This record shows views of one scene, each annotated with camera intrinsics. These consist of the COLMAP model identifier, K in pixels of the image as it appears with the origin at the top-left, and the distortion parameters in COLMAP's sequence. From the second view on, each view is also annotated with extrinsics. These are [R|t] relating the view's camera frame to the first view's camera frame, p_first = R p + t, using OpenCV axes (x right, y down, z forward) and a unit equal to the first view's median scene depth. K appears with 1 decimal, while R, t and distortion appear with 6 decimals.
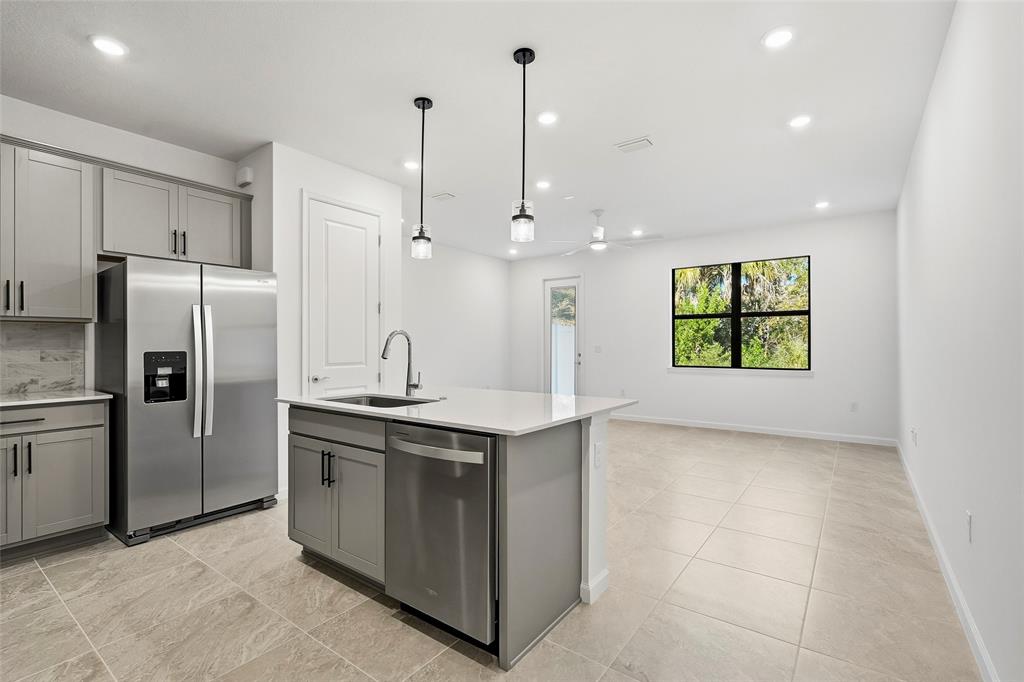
lens RADIAL K [[473.9, 0, 516.8], [0, 473.9, 339.3], [0, 0, 1]] dist [0.001361, -0.001065]
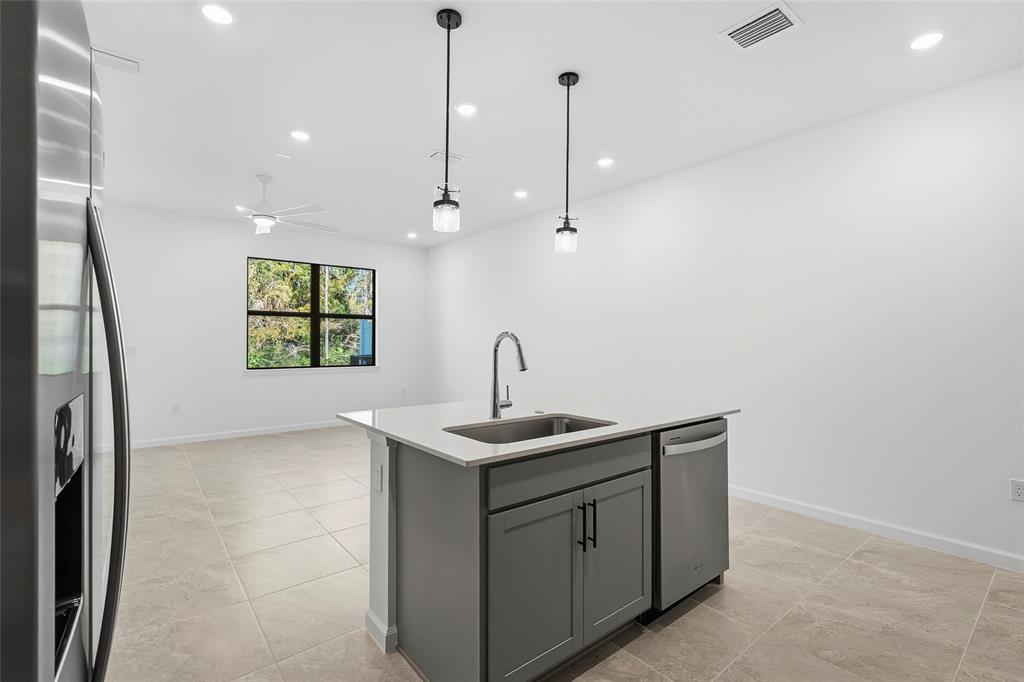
lens RADIAL K [[473.9, 0, 512.2], [0, 473.9, 341.2], [0, 0, 1]] dist [0.001361, -0.001065]
pose [[0.244129, -0.002524, 0.969739, -0.400360], [-0.013098, 0.999897, 0.005900, -0.006049], [-0.969654, -0.014142, 0.244071, 0.313774]]
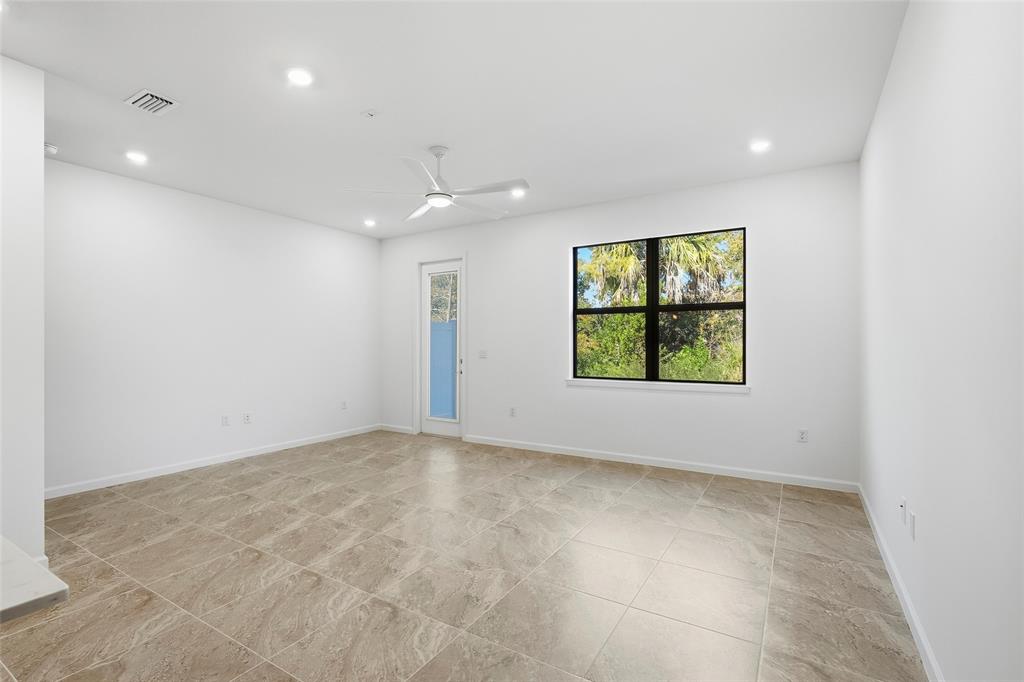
lens RADIAL K [[473.9, 0, 518.3], [0, 473.9, 327.0], [0, 0, 1]] dist [0.001361, -0.001065]
pose [[0.996698, 0.003321, 0.081129, 0.180465], [-0.001266, 0.999678, -0.025361, -0.002940], [-0.081187, 0.025174, 0.996381, 0.257636]]
